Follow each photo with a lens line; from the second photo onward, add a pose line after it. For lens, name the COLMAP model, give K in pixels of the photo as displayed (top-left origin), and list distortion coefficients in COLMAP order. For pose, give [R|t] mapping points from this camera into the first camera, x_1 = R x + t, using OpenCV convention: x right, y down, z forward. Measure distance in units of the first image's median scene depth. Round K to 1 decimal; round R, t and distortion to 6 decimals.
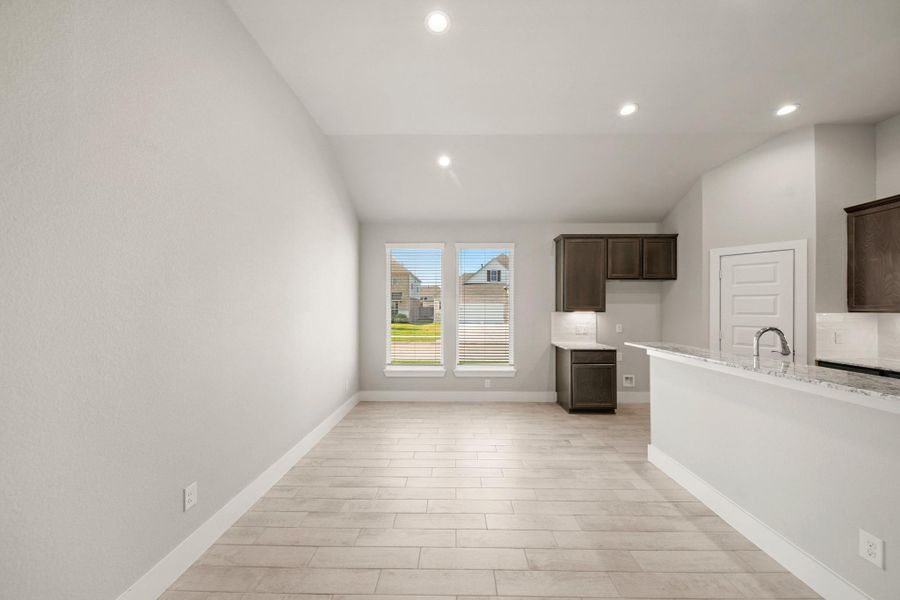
lens RADIAL K [[316.1, 0, 450.3], [0, 316.1, 305.2], [0, 0, 1]] dist [-0.000811, -0.000066]
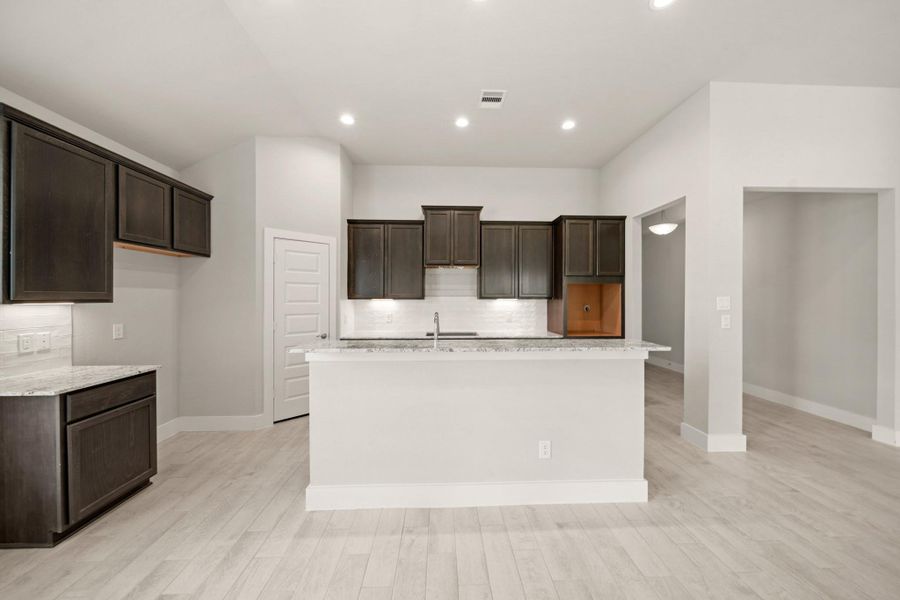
lens RADIAL K [[321.4, 0, 452.5], [0, 321.4, 298.5], [0, 0, 1]] dist [0.000407, 0.000032]
pose [[-0.051078, -0.002856, 0.998691, -0.073404], [-0.009225, 0.999955, 0.002388, 0.009183], [-0.998652, -0.009091, -0.051102, 0.507533]]
